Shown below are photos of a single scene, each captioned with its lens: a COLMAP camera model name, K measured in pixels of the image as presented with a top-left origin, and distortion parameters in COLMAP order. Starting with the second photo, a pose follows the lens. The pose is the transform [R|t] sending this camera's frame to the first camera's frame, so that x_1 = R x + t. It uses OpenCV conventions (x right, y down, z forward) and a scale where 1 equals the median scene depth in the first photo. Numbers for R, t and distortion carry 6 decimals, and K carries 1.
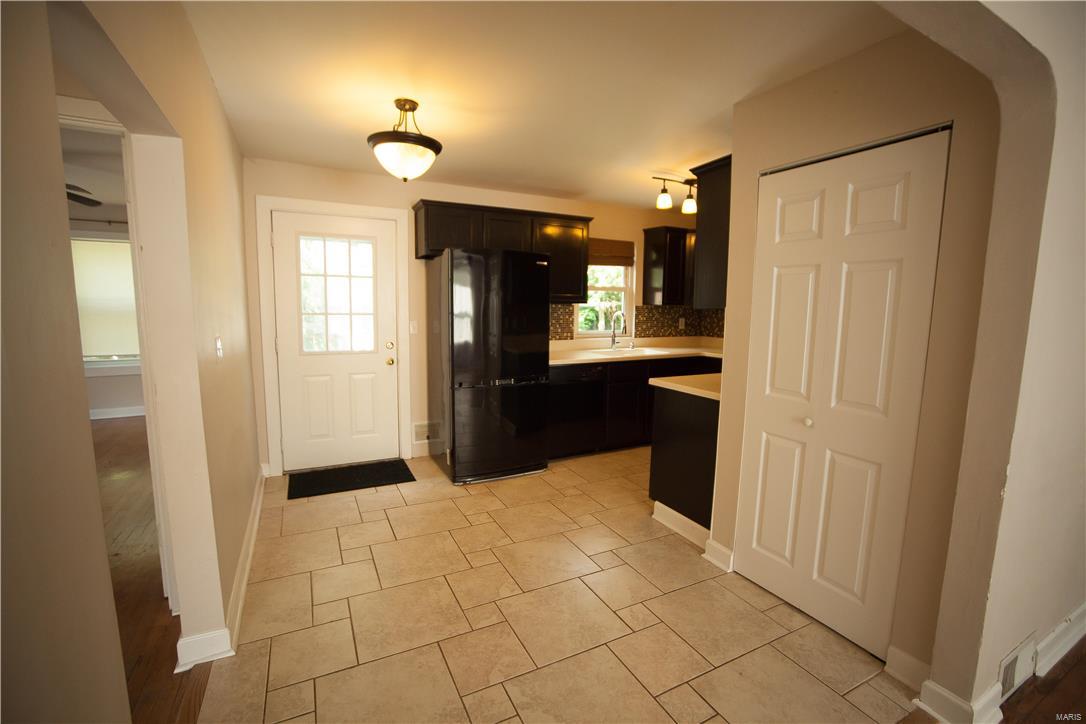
lens RADIAL K [[468.7, 0, 545.3], [0, 468.7, 359.4], [0, 0, 1]] dist [-0.059528, 0.018772]
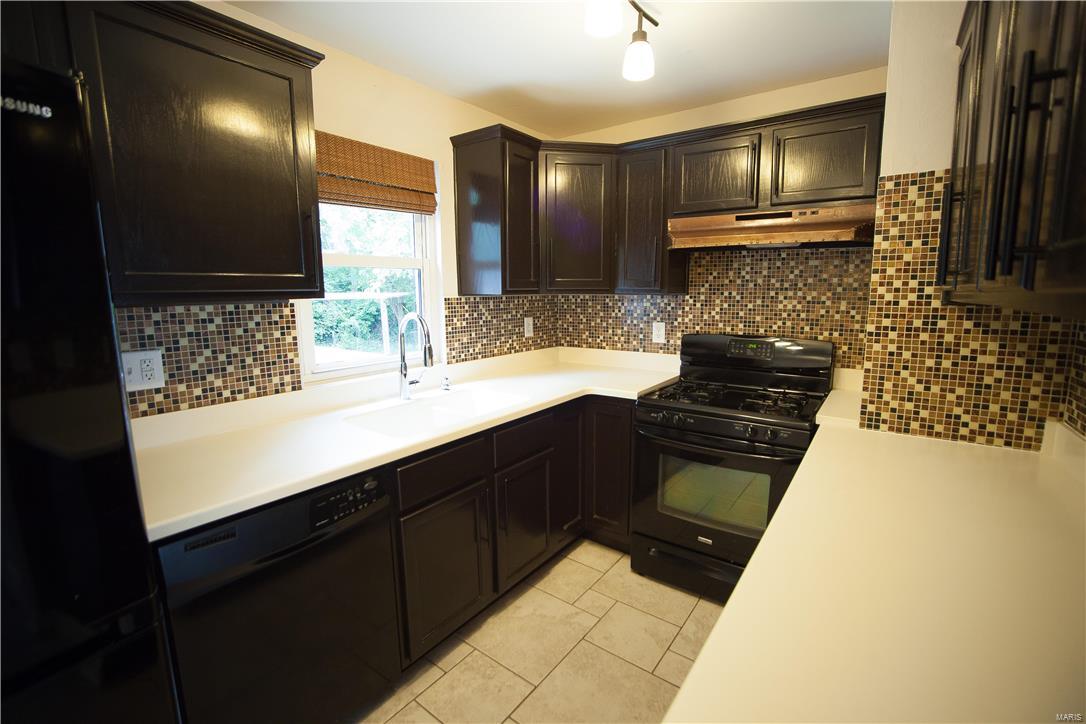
lens RADIAL K [[468.7, 0, 545.3], [0, 468.7, 359.4], [0, 0, 1]] dist [-0.059528, 0.018772]
pose [[0.901099, -0.083280, 0.425540, 0.081491], [0.072751, 0.996508, 0.040967, -0.068583], [-0.427466, -0.005957, 0.904012, 0.556705]]
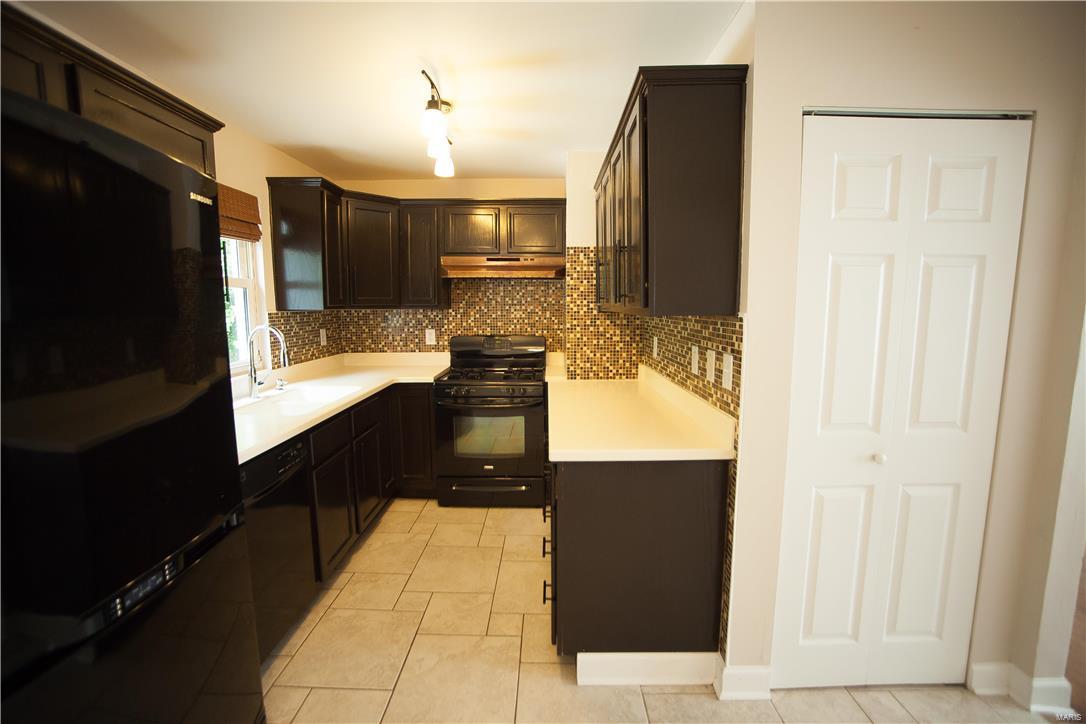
lens RADIAL K [[468.7, 0, 545.3], [0, 468.7, 359.4], [0, 0, 1]] dist [-0.059528, 0.018772]
pose [[0.469458, -0.119969, 0.874767, -0.148493], [0.116749, 0.990462, 0.073180, -0.065150], [-0.875202, 0.067773, 0.478986, 0.477452]]
